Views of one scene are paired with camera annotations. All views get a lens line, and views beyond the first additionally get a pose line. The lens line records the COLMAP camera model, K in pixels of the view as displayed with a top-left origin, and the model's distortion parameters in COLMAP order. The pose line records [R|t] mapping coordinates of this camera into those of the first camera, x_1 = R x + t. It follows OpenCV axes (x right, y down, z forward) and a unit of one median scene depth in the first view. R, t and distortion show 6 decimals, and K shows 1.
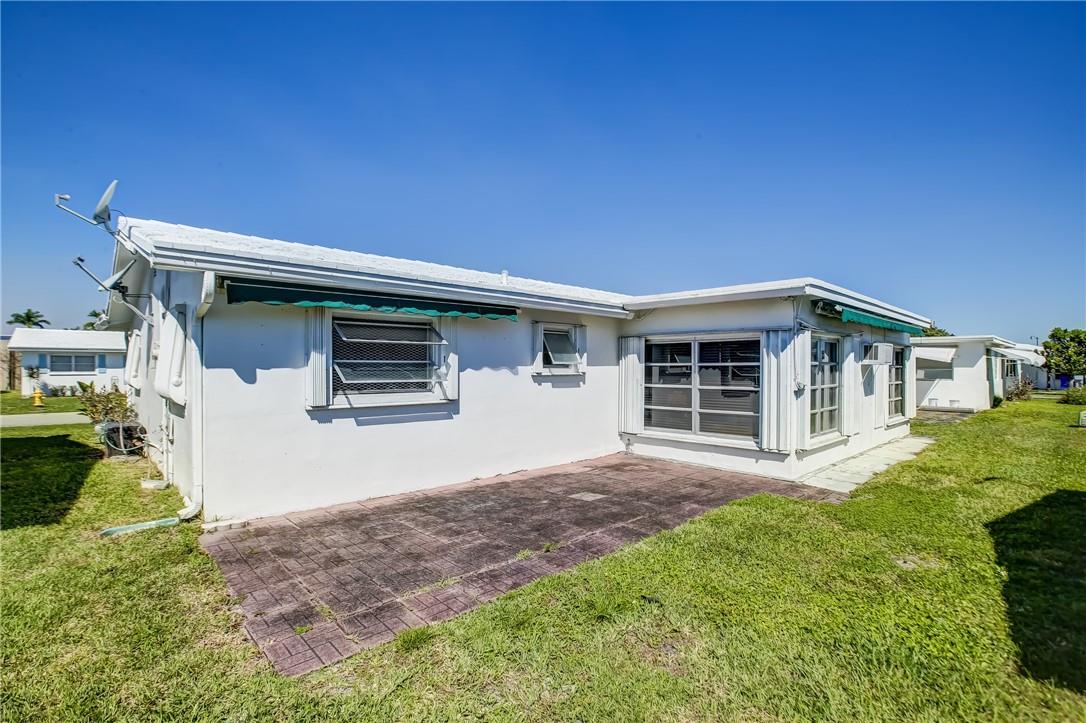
lens RADIAL K [[496.1, 0, 545.5], [0, 496.1, 364.6], [0, 0, 1]] dist [-0.025775, 0.003621]
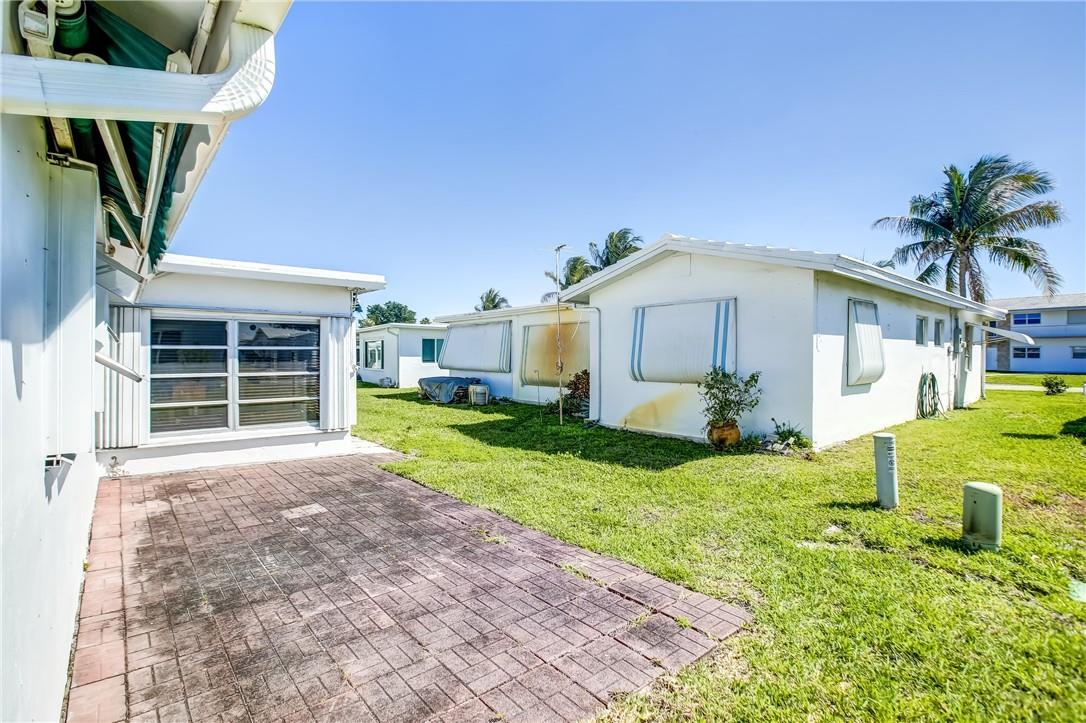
lens RADIAL K [[496.1, 0, 545.3], [0, 496.1, 358.7], [0, 0, 1]] dist [-0.025775, 0.003621]
pose [[0.085264, -0.006177, 0.996339, -0.692482], [-0.007873, 0.999945, 0.006873, 0.011726], [-0.996327, -0.008430, 0.085211, 0.563037]]
